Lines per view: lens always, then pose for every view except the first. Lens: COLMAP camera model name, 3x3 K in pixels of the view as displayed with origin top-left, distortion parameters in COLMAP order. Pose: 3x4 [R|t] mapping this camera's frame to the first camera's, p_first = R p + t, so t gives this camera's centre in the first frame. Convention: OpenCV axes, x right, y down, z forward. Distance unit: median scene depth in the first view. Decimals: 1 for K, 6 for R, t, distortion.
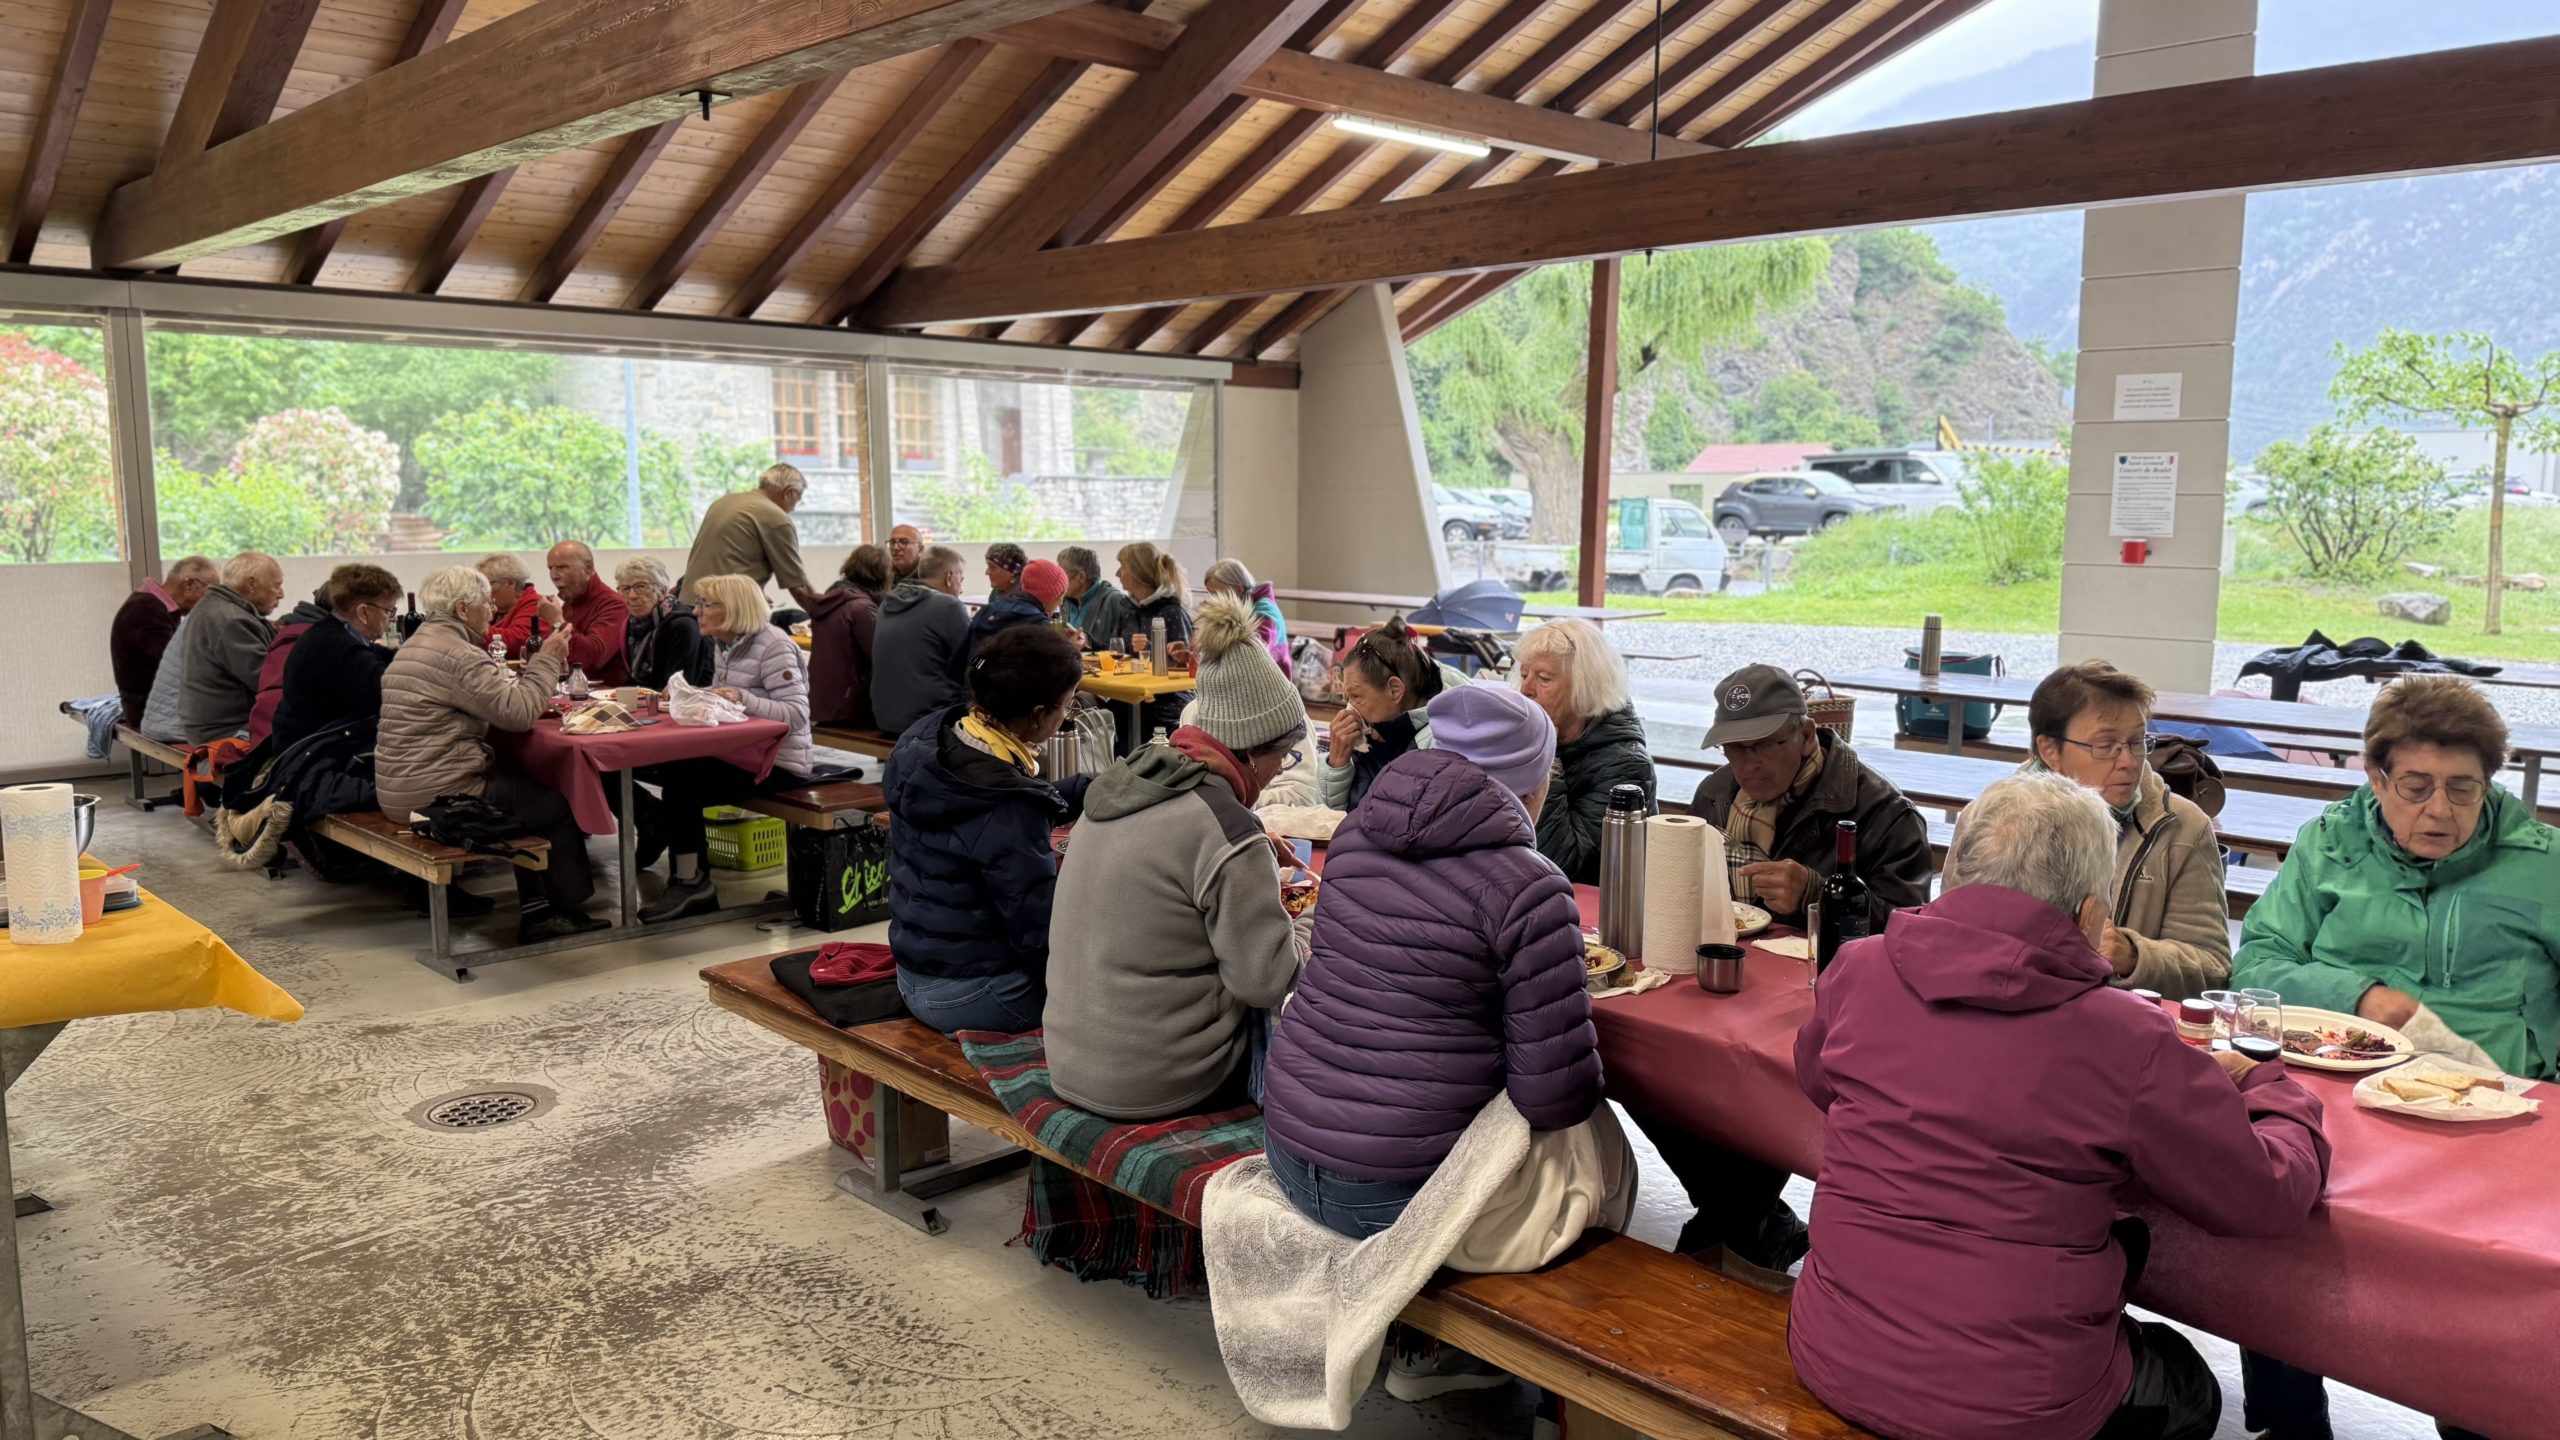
lens RADIAL K [[1795.7, 0, 1280.0], [0, 1795.7, 720.0], [0, 0, 1]] dist [0.003992, 0.000112]
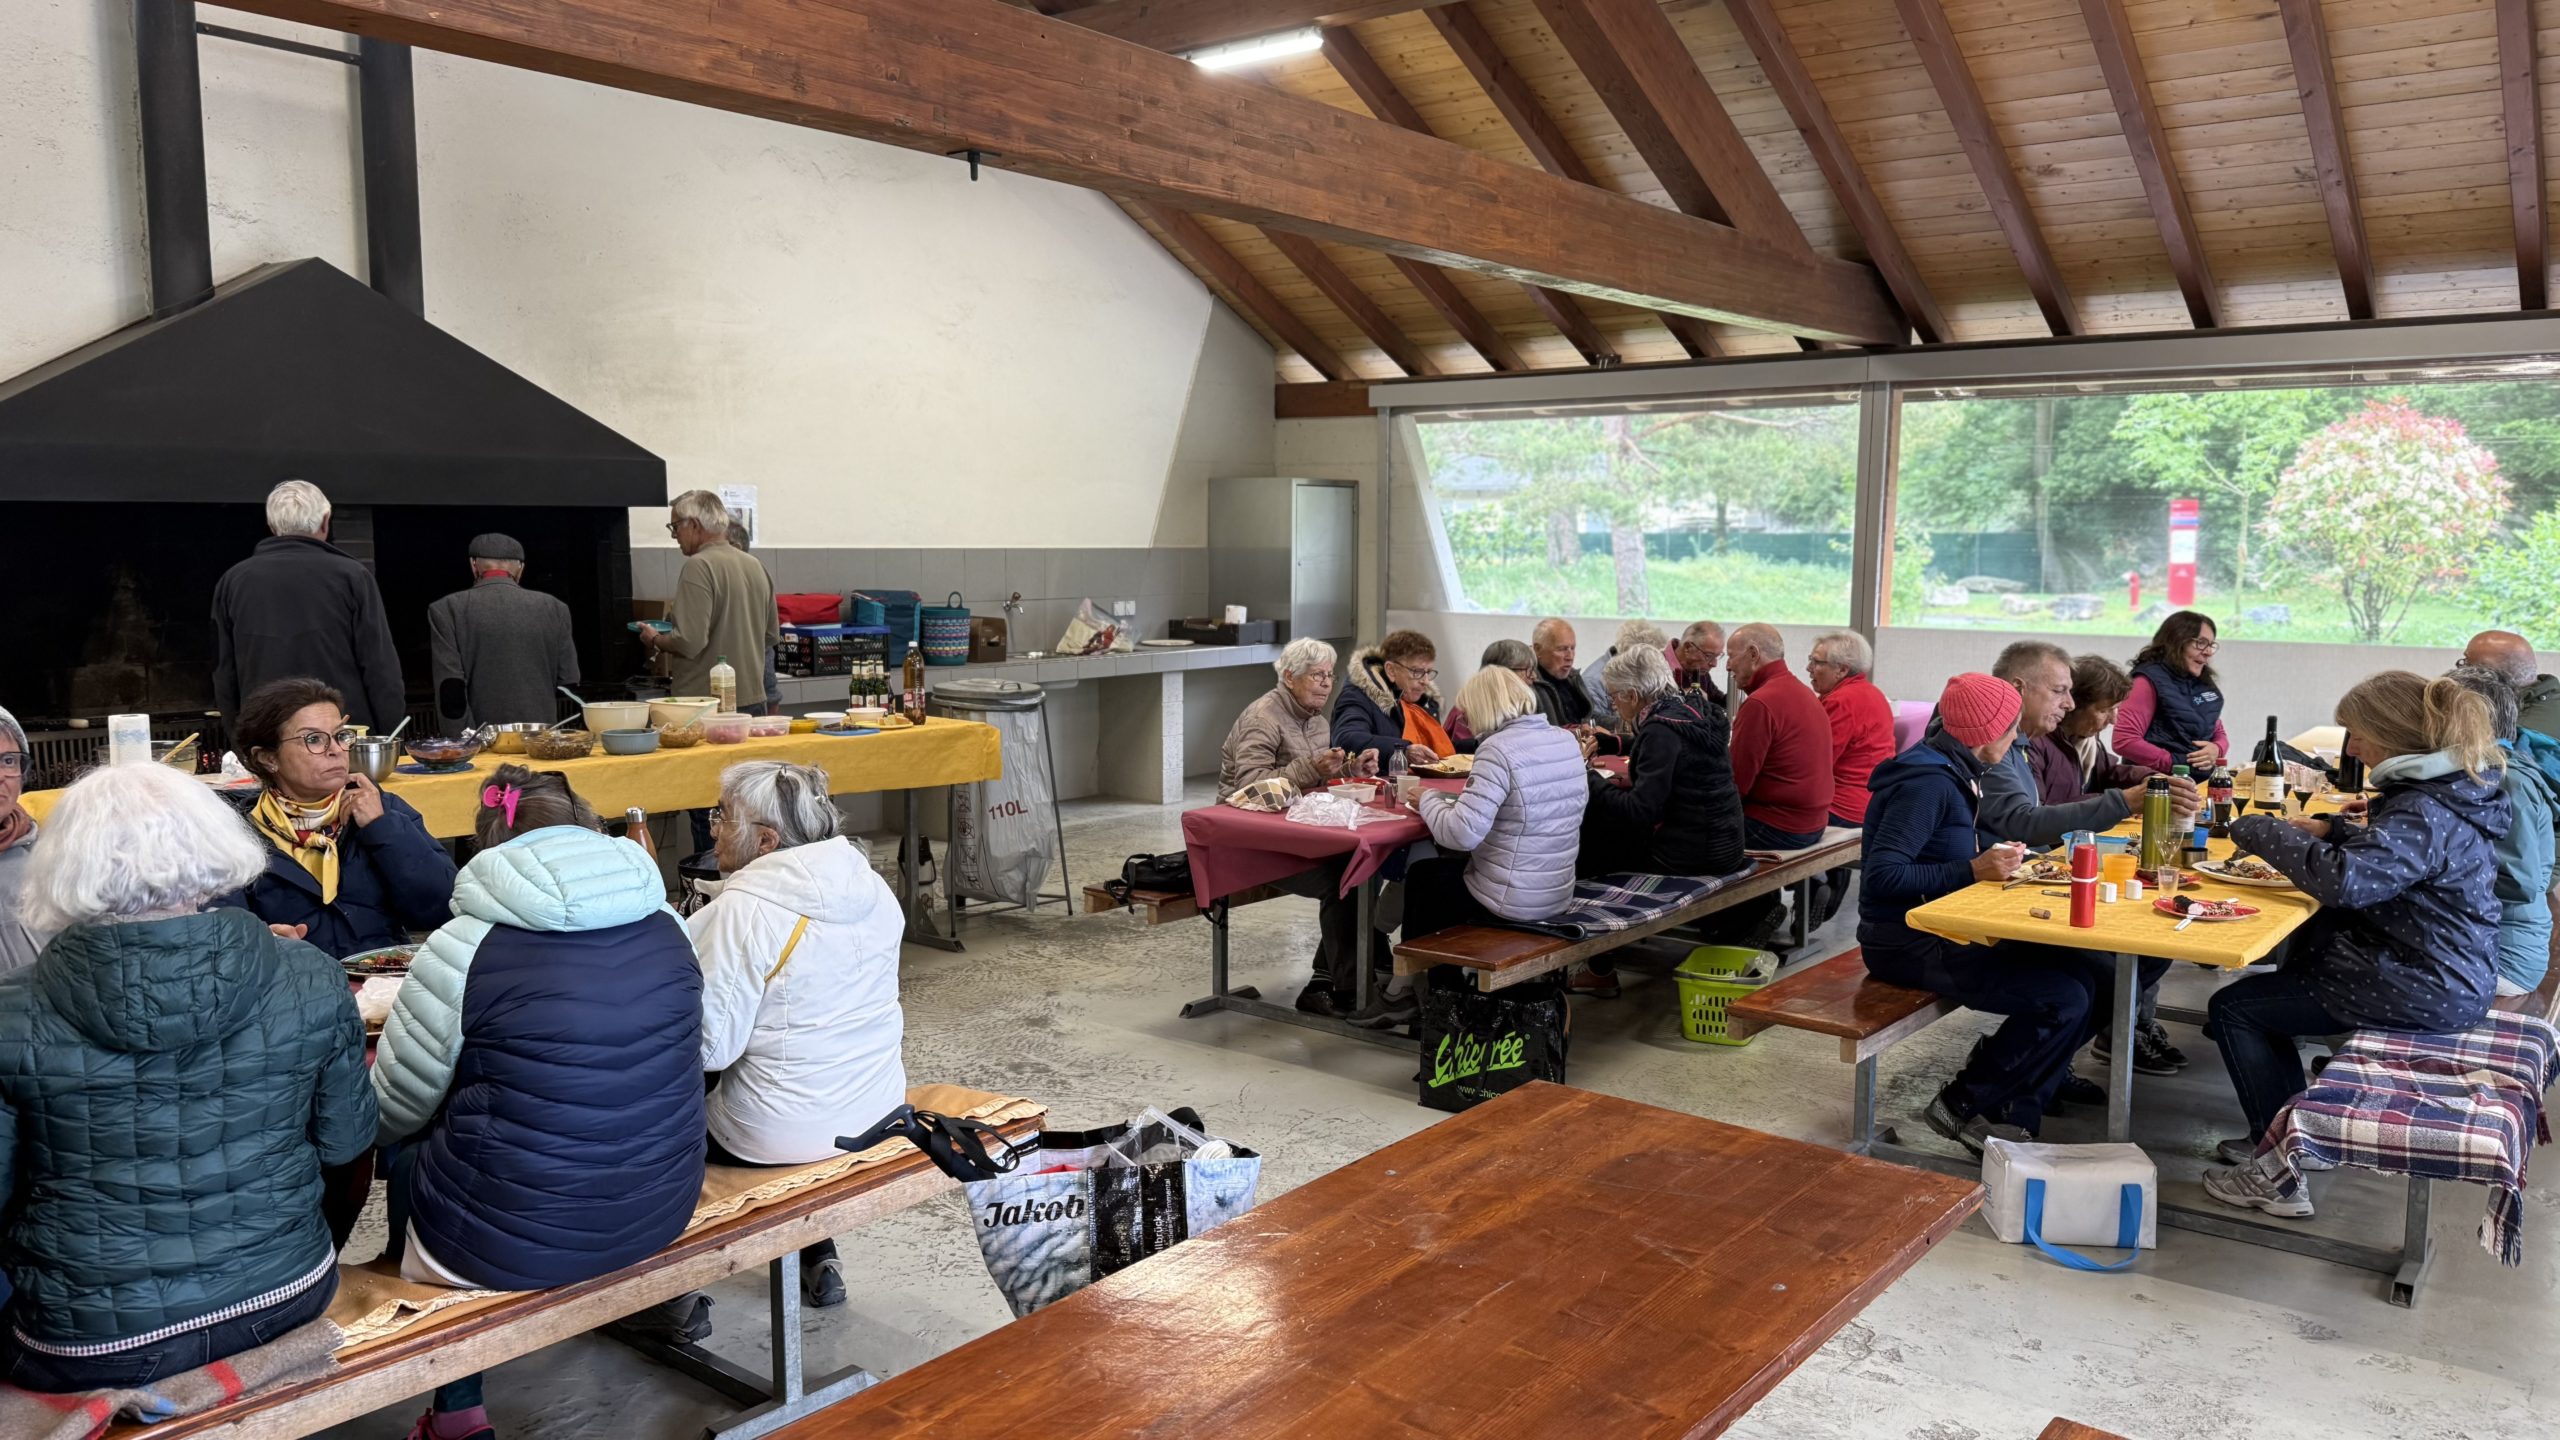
lens RADIAL K [[1795.7, 0, 1280.0], [0, 1795.7, 720.0], [0, 0, 1]] dist [0.003992, 0.000112]
pose [[0.125466, 0.102594, -0.986779, 0.525270], [-0.138807, 0.986671, 0.084933, -0.113780], [0.982339, 0.126316, 0.138034, 0.800004]]
